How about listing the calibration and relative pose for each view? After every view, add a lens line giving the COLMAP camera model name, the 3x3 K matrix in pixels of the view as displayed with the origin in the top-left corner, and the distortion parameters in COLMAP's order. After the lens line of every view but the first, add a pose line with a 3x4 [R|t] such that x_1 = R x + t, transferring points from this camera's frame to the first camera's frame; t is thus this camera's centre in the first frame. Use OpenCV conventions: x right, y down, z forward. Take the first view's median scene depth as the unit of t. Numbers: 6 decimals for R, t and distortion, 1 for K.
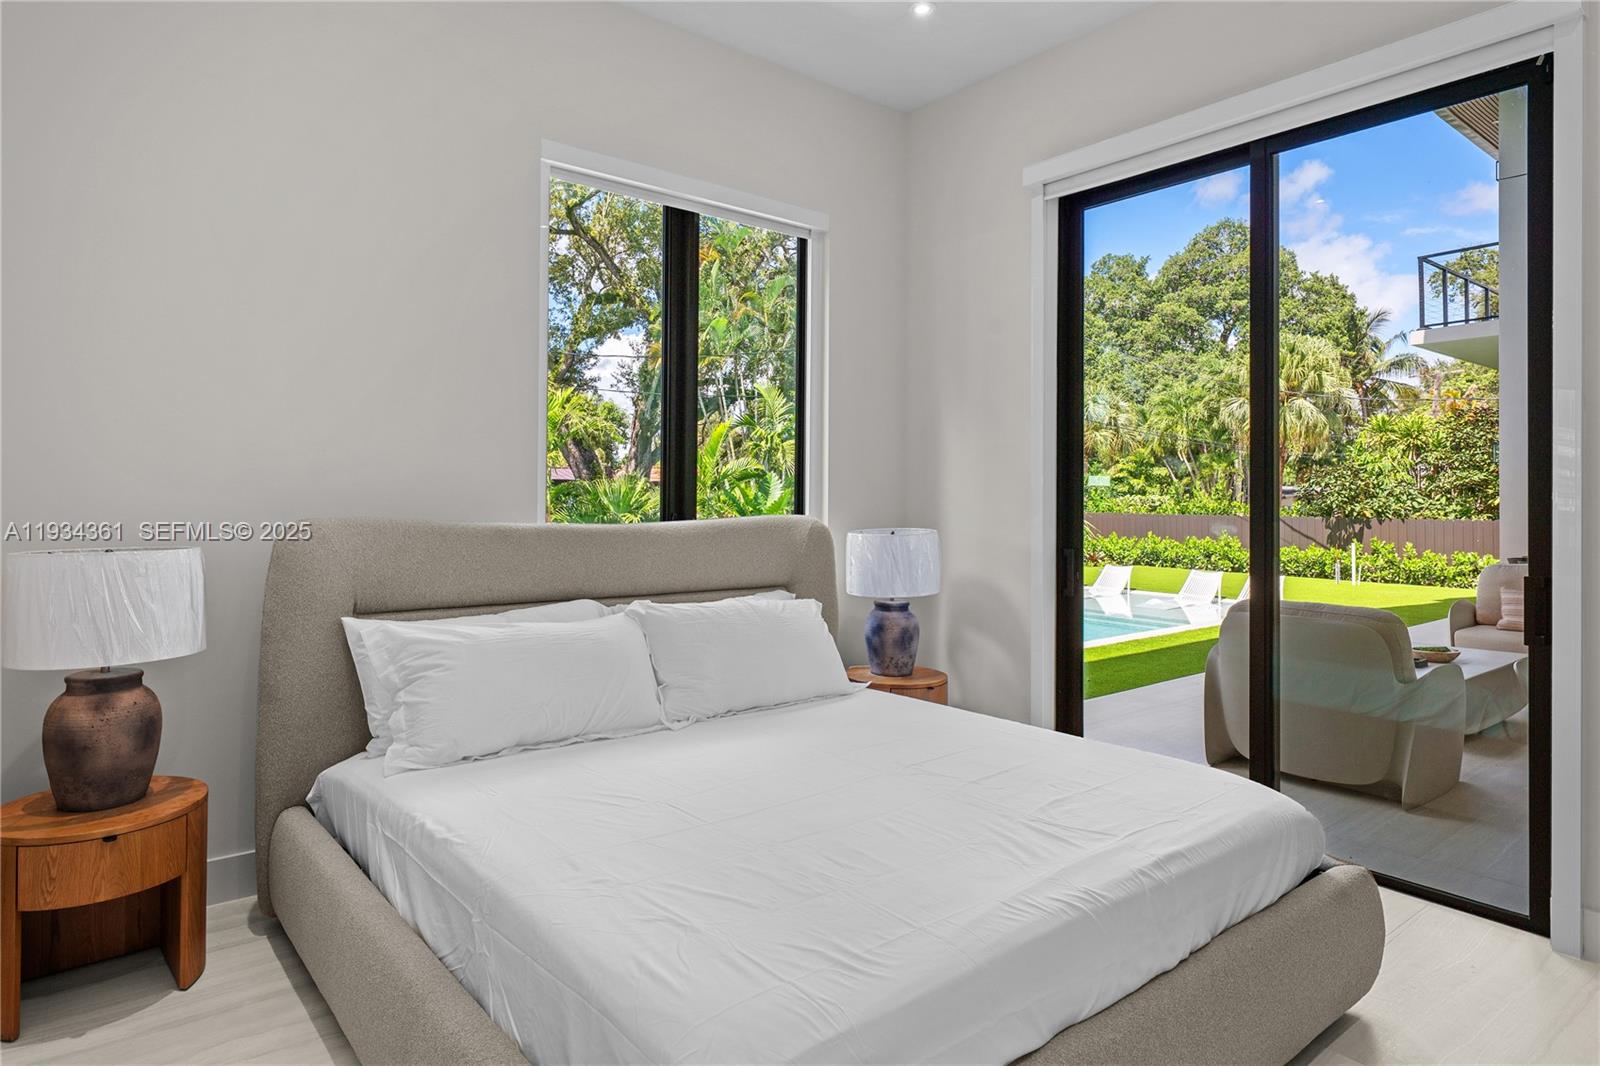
lens RADIAL K [[910.2, 0, 787.5], [0, 910.2, 490.1], [0, 0, 1]] dist [0.003134, 0.003013]
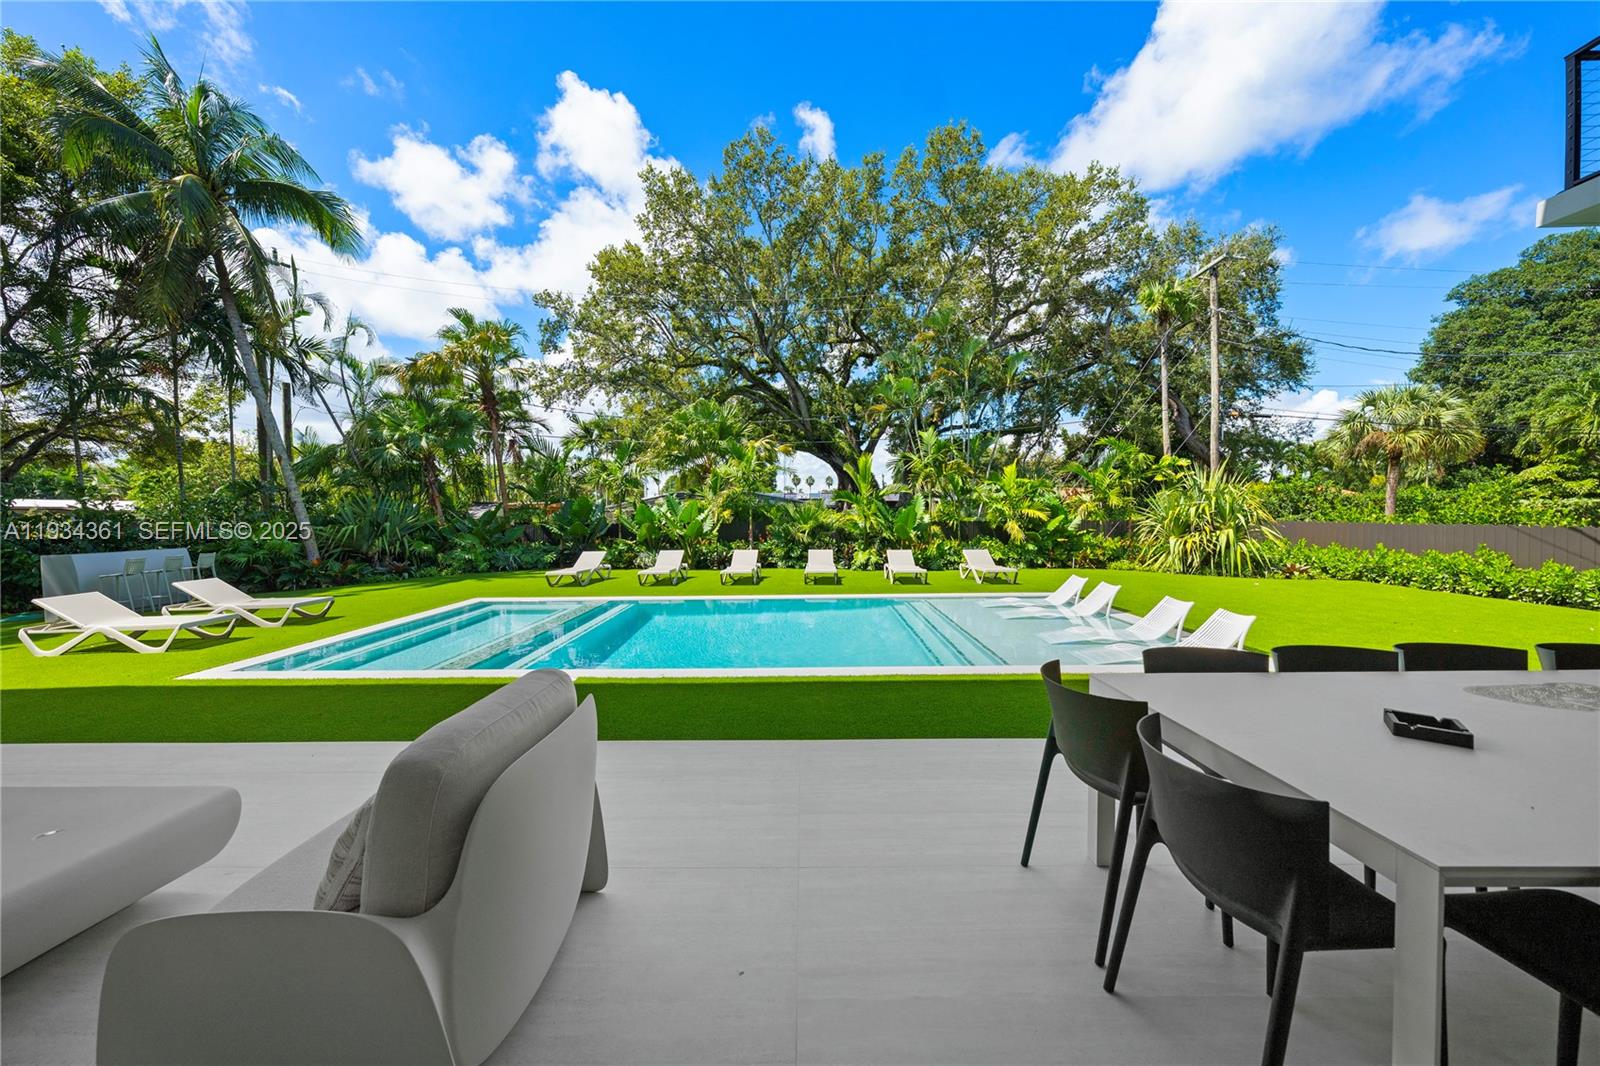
lens RADIAL K [[548.8, 0, 806.3], [0, 548.8, 527.4], [0, 0, 1]] dist [-0.005395, 0.001286]
pose [[0.776859, 0.001164, -0.629674, 1.593361], [0.021389, 0.999372, 0.028237, 0.021612], [0.629311, -0.035404, 0.776346, 1.327385]]
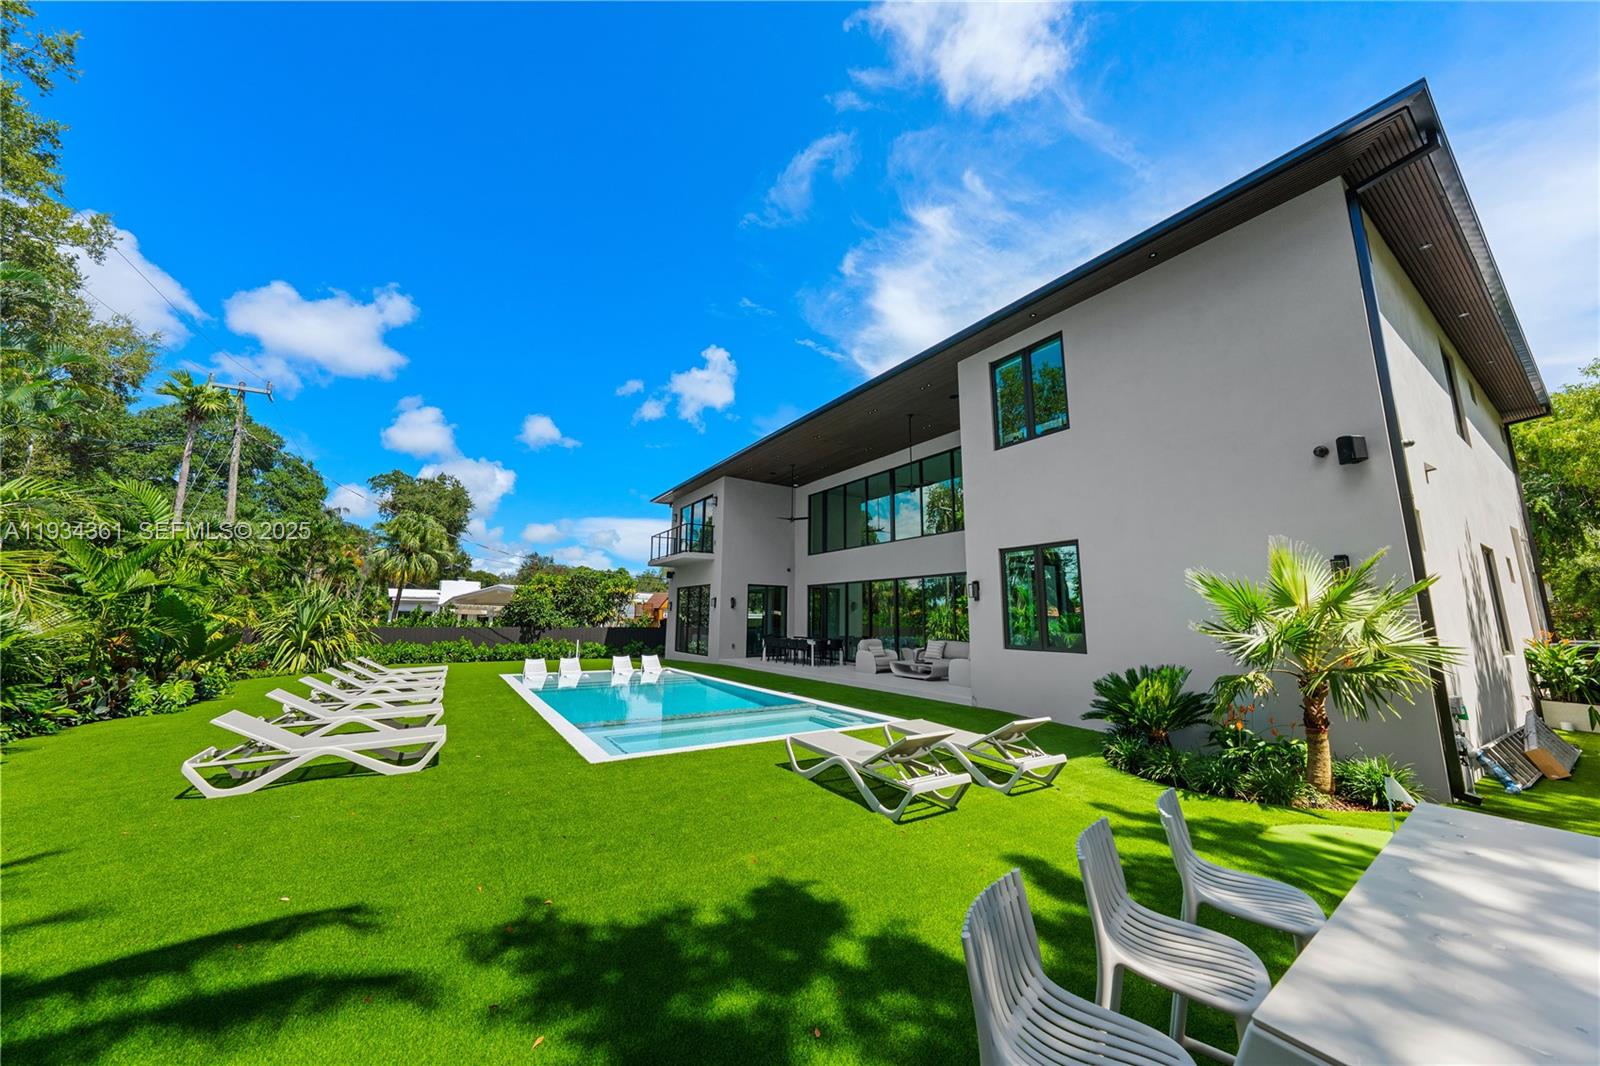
lens RADIAL K [[548.8, 0, 799.4], [0, 548.8, 532.0], [0, 0, 1]] dist [-0.005395, 0.001286]
pose [[0.077663, 0.152056, 0.985316, -2.264798], [-0.015917, 0.988364, -0.151272, -0.009060], [-0.996853, -0.003935, 0.079180, 1.602694]]
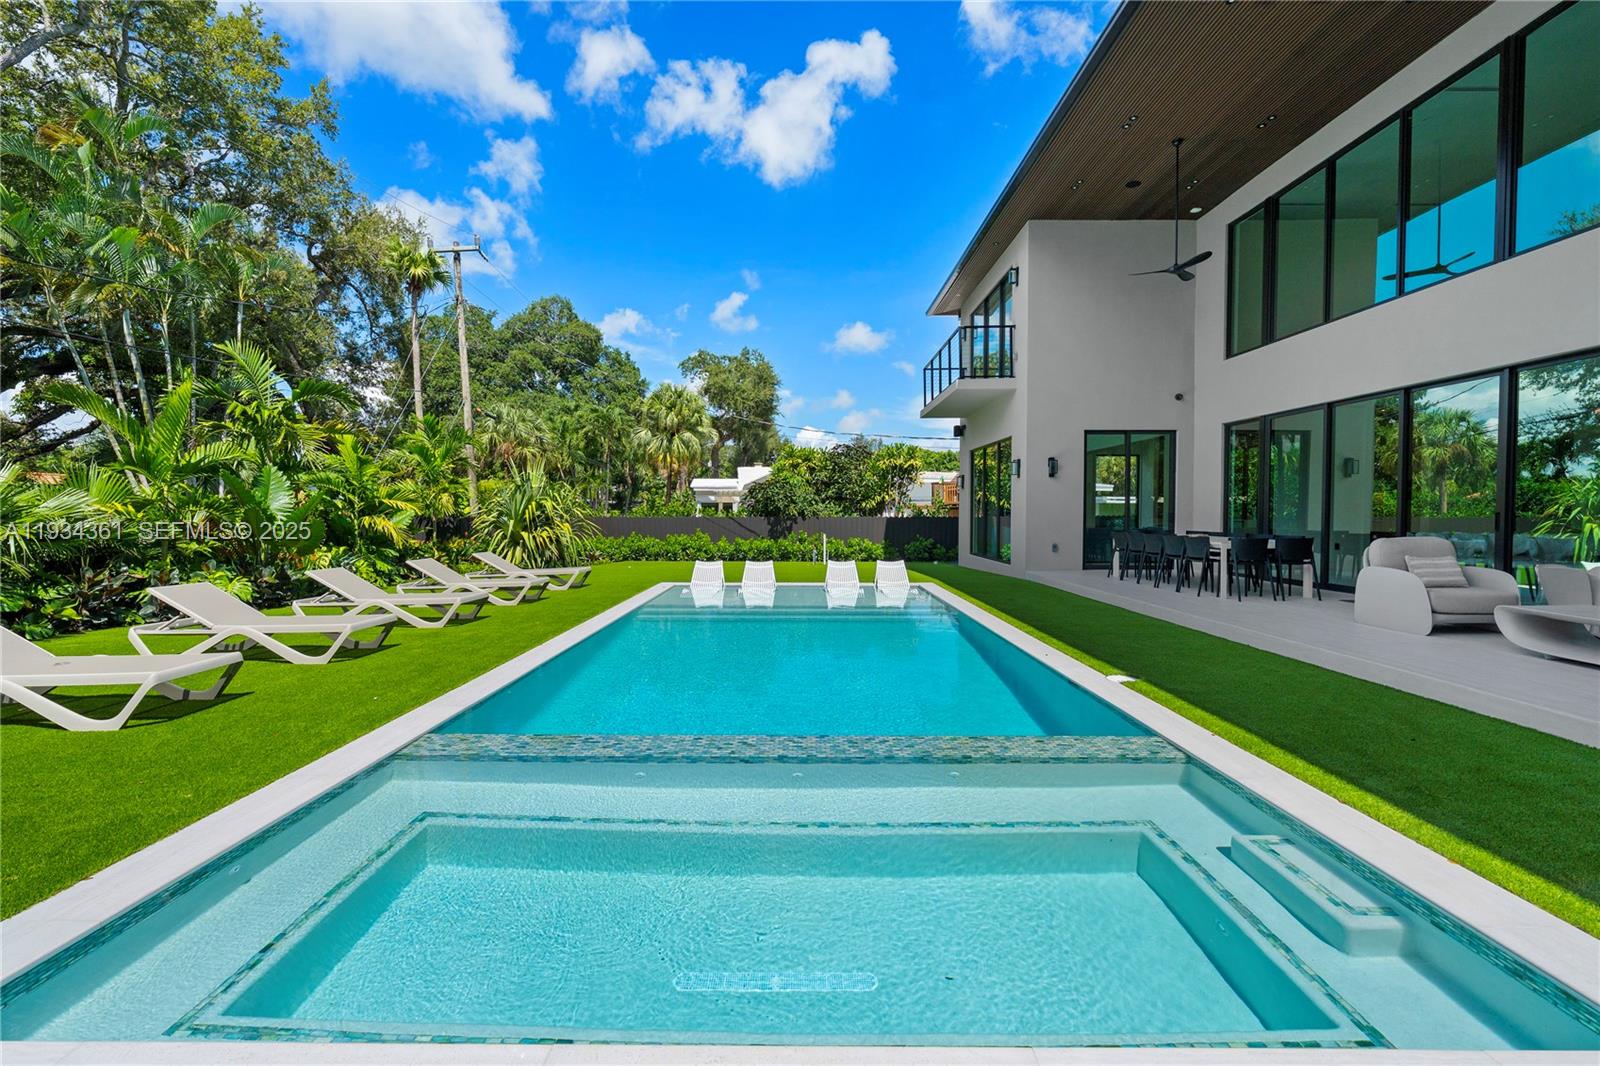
lens RADIAL K [[664.5, 0, 794.2], [0, 664.5, 529.5], [0, 0, 1]] dist [-0.001925, -0.000018]
pose [[0.620429, -0.027578, 0.783778, -0.783571], [-0.001310, 0.999344, 0.036201, 0.056460], [-0.784262, -0.023487, 0.619986, 1.592635]]
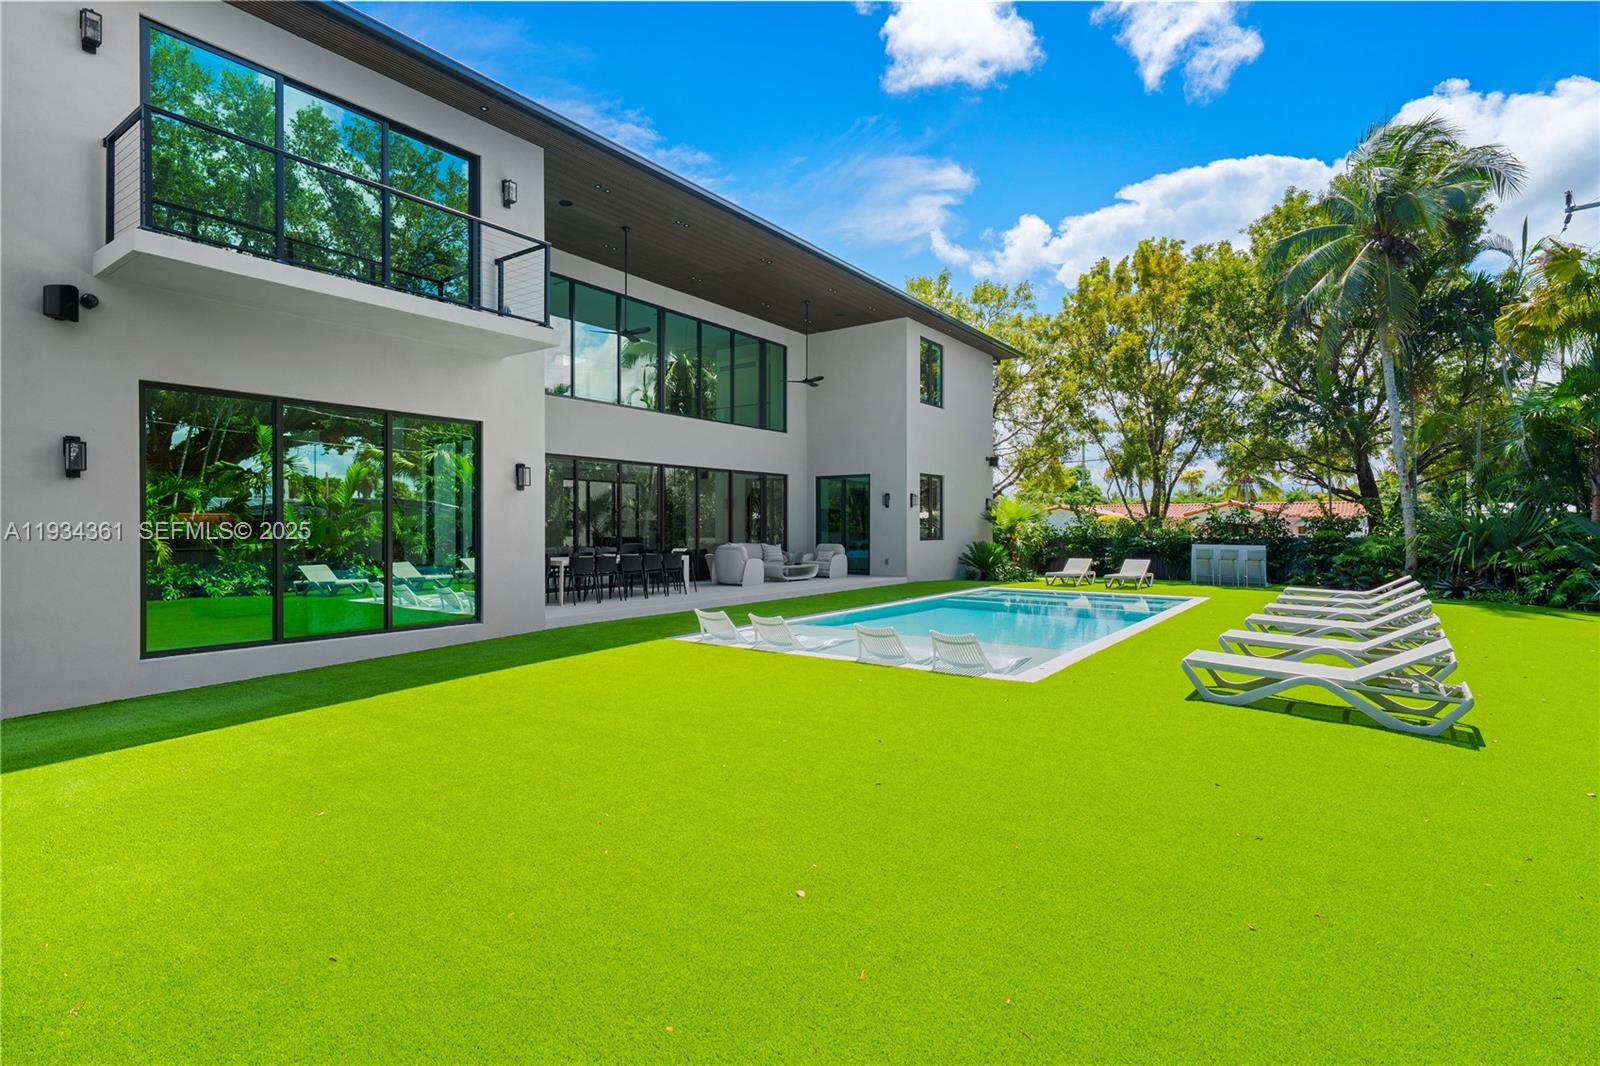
lens RADIAL K [[769.2, 0, 794.5], [0, 769.2, 537.5], [0, 0, 1]] dist [0.009594, -0.002468]
pose [[-0.960535, -0.000358, -0.278159, 1.911529], [-0.001921, 0.999984, 0.005345, 0.064923], [0.278153, 0.005669, -0.960520, 5.054448]]
